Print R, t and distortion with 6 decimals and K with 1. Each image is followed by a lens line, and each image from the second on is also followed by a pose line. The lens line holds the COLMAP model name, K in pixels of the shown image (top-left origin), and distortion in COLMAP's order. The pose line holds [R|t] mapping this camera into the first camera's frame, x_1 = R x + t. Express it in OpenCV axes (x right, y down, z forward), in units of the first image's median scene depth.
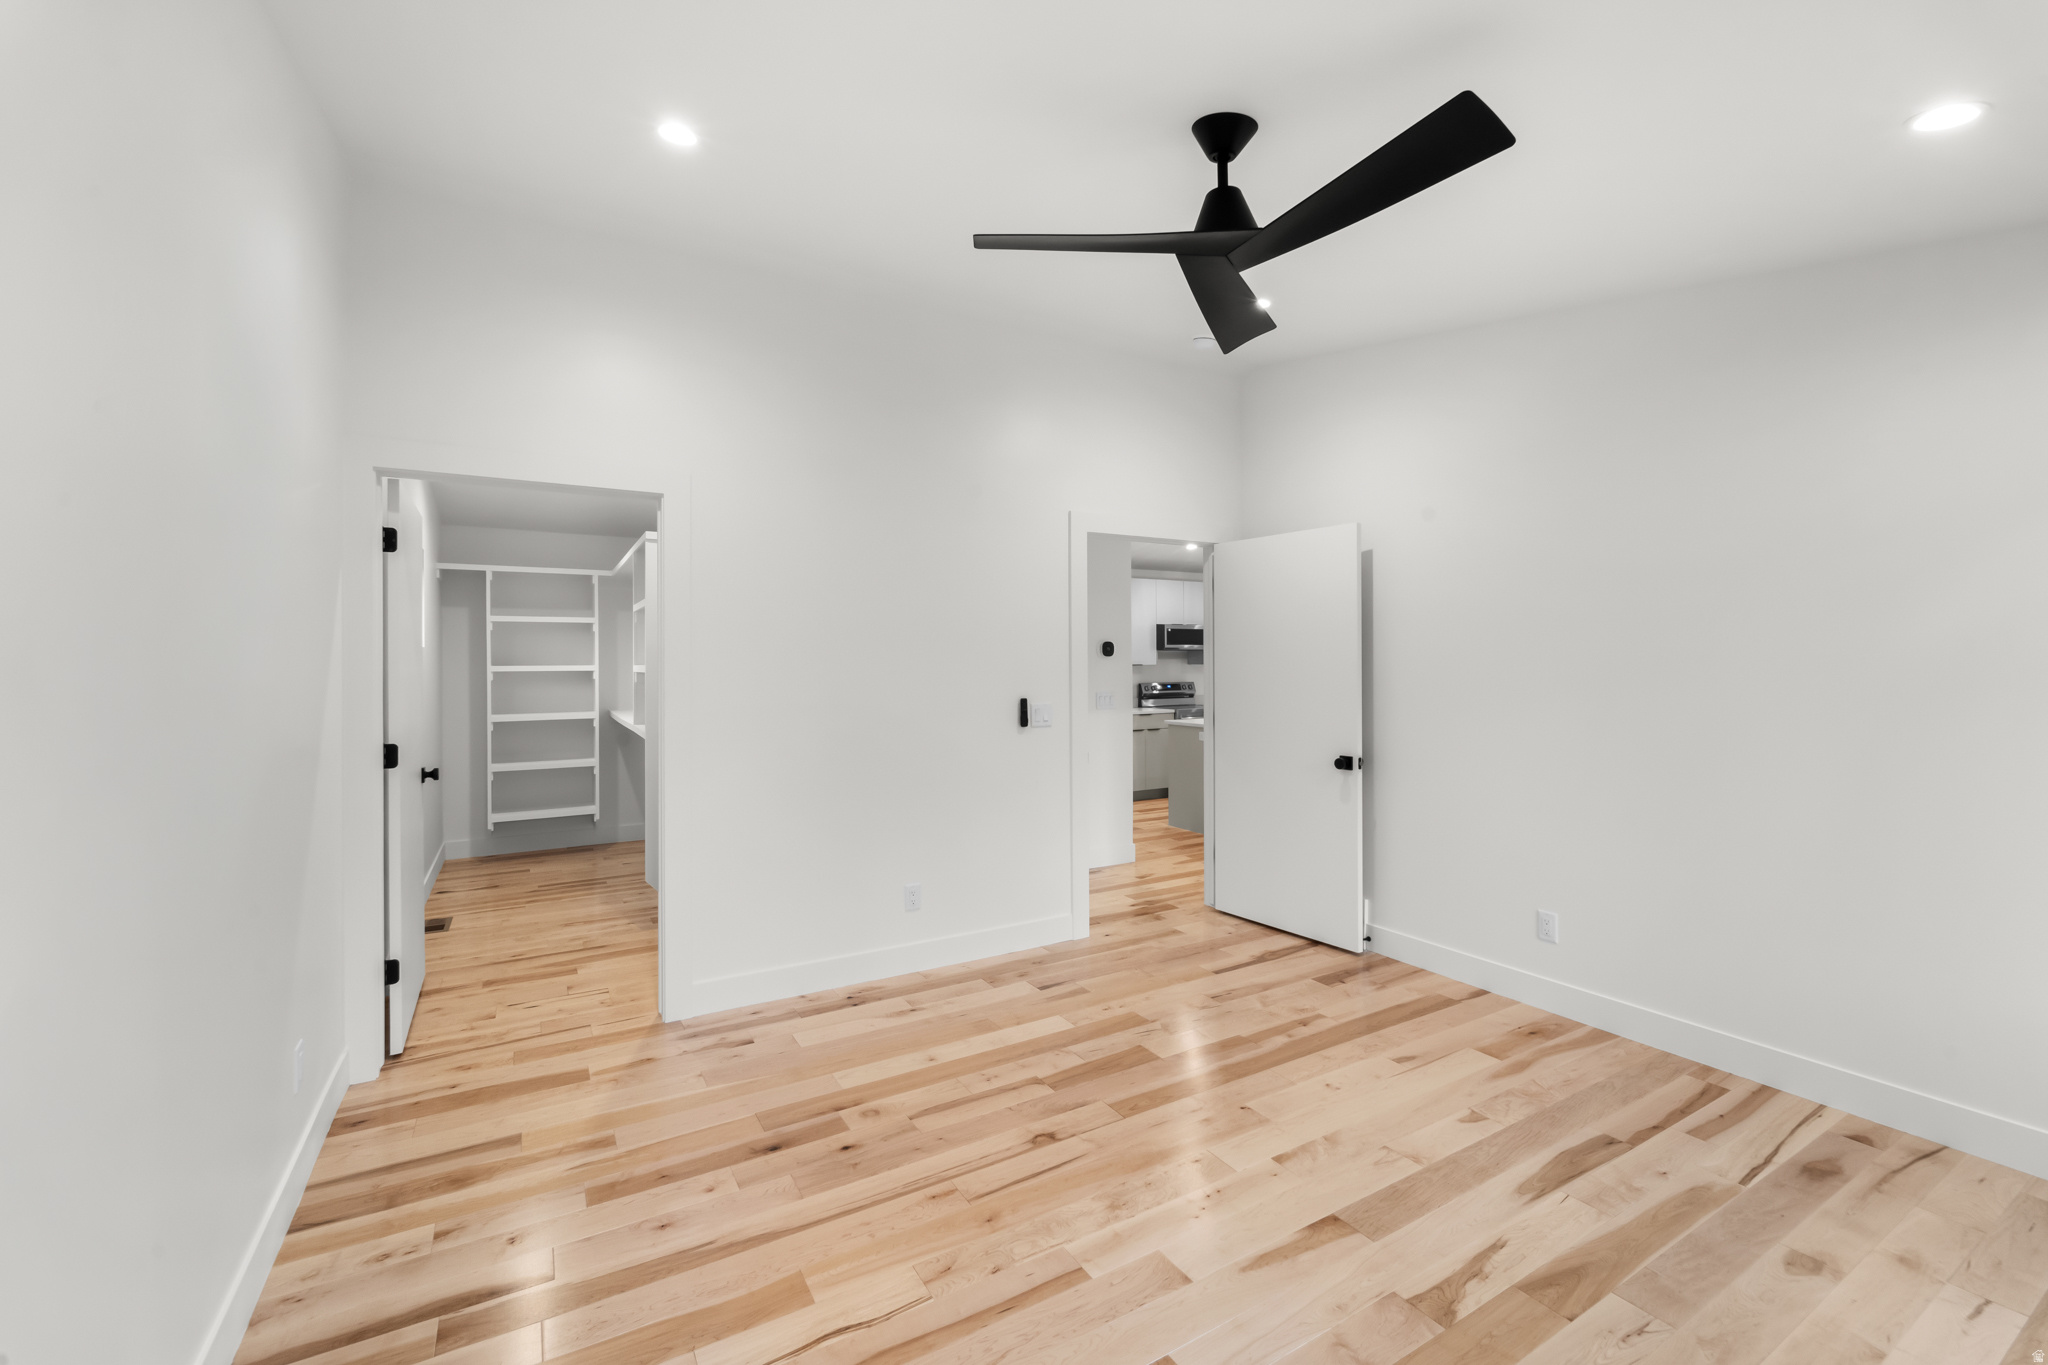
lens RADIAL K [[851.6, 0, 1021.7], [0, 851.6, 675.2], [0, 0, 1]] dist [-0.000215, -0.000839]
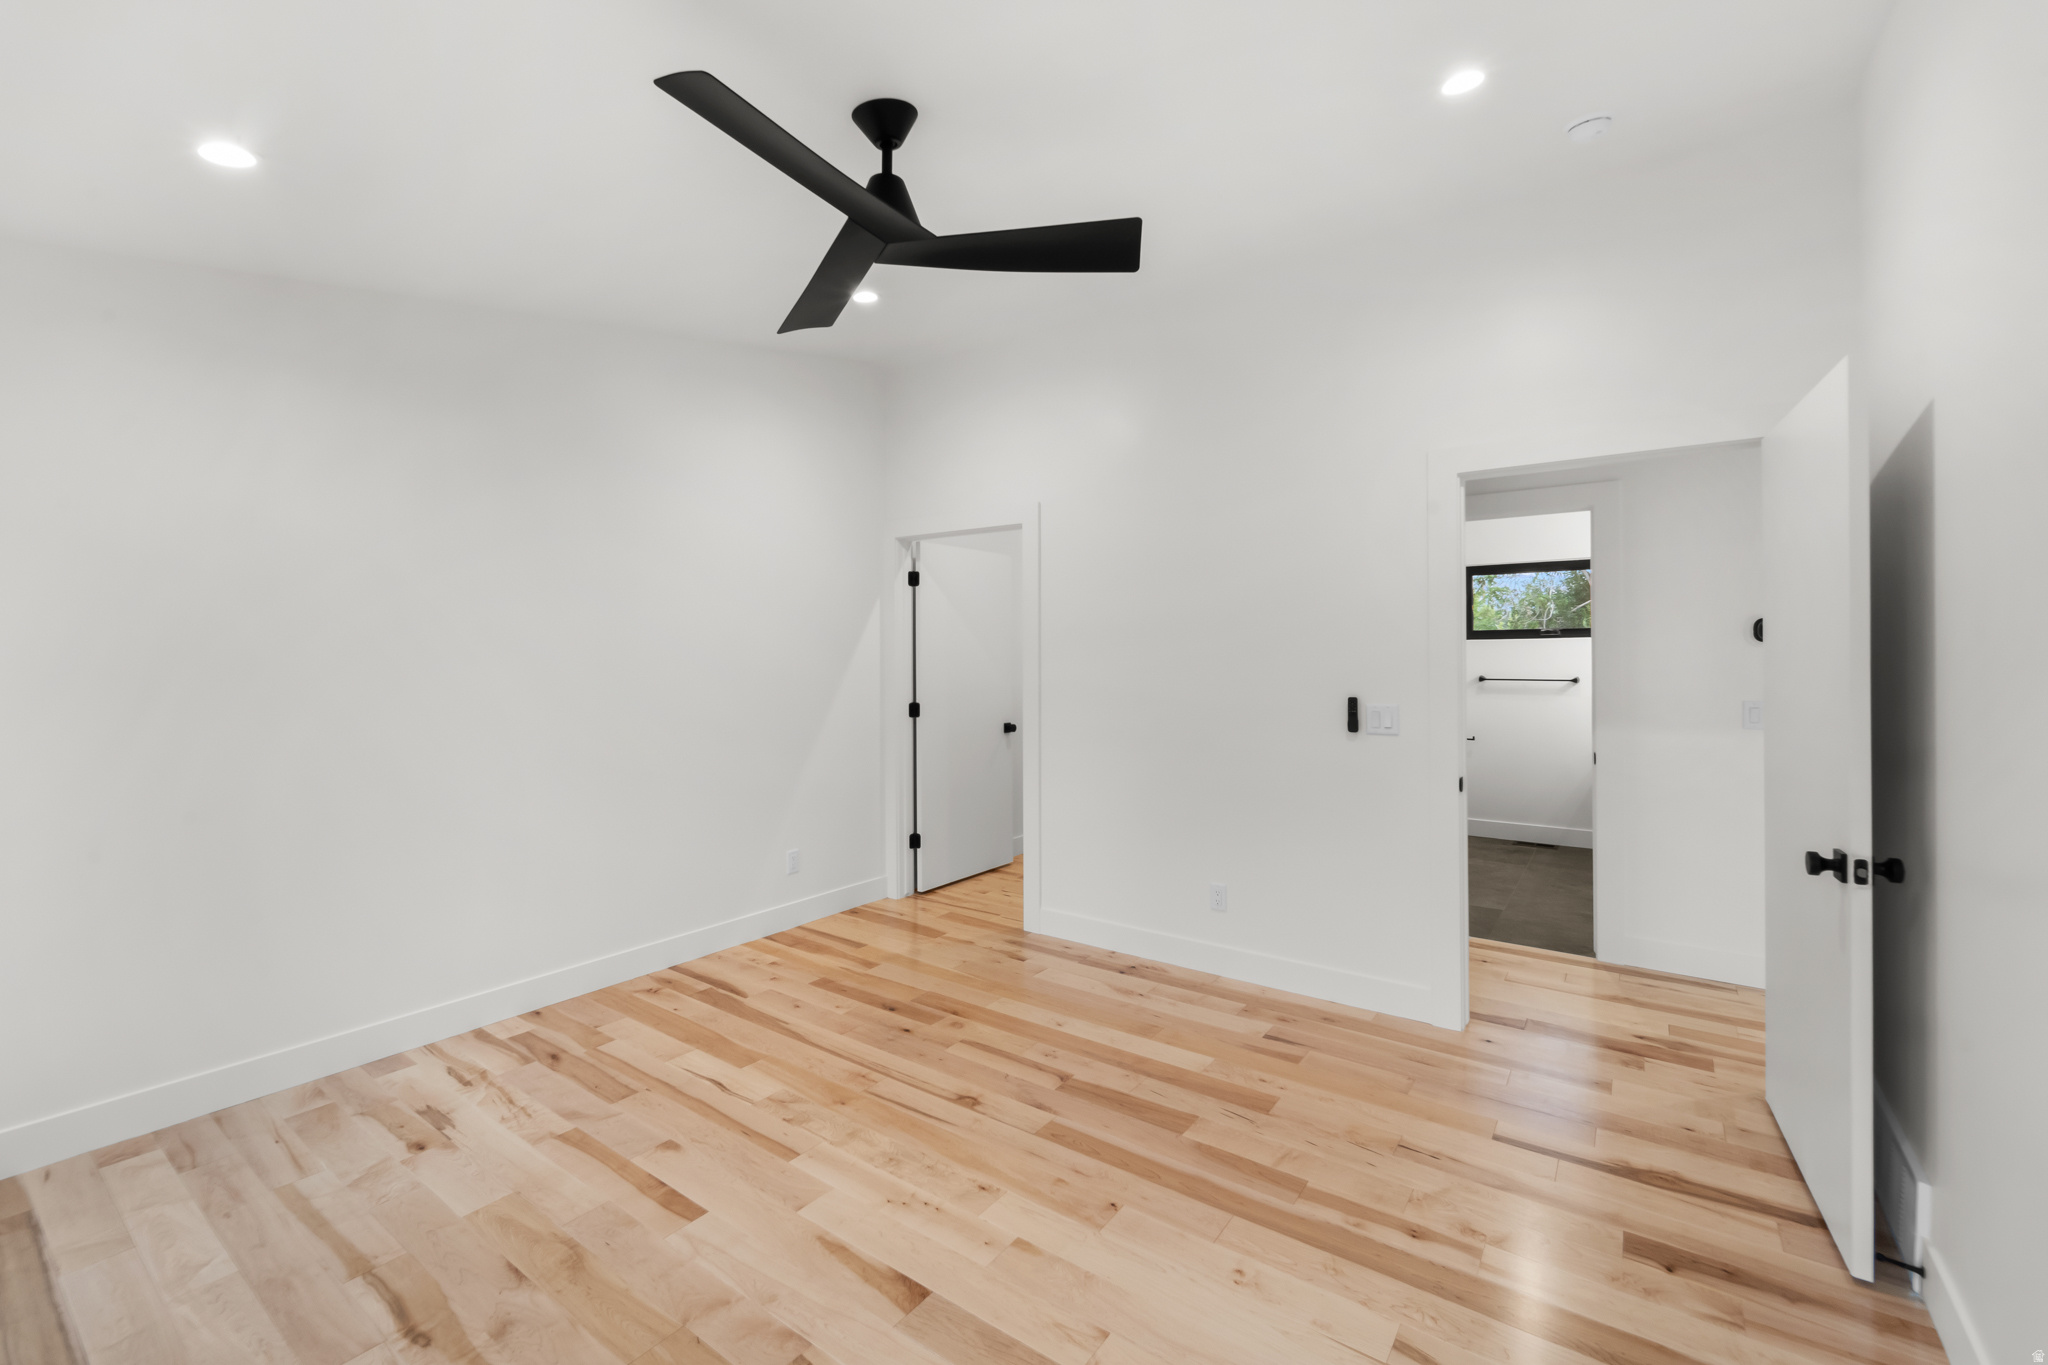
lens RADIAL K [[851.6, 0, 1021.7], [0, 851.6, 675.2], [0, 0, 1]] dist [-0.000215, -0.000839]
pose [[0.395110, 0.023617, -0.918330, 0.854849], [-0.011237, 0.999719, 0.020876, -0.009891], [0.918565, 0.002071, 0.395264, 0.535677]]
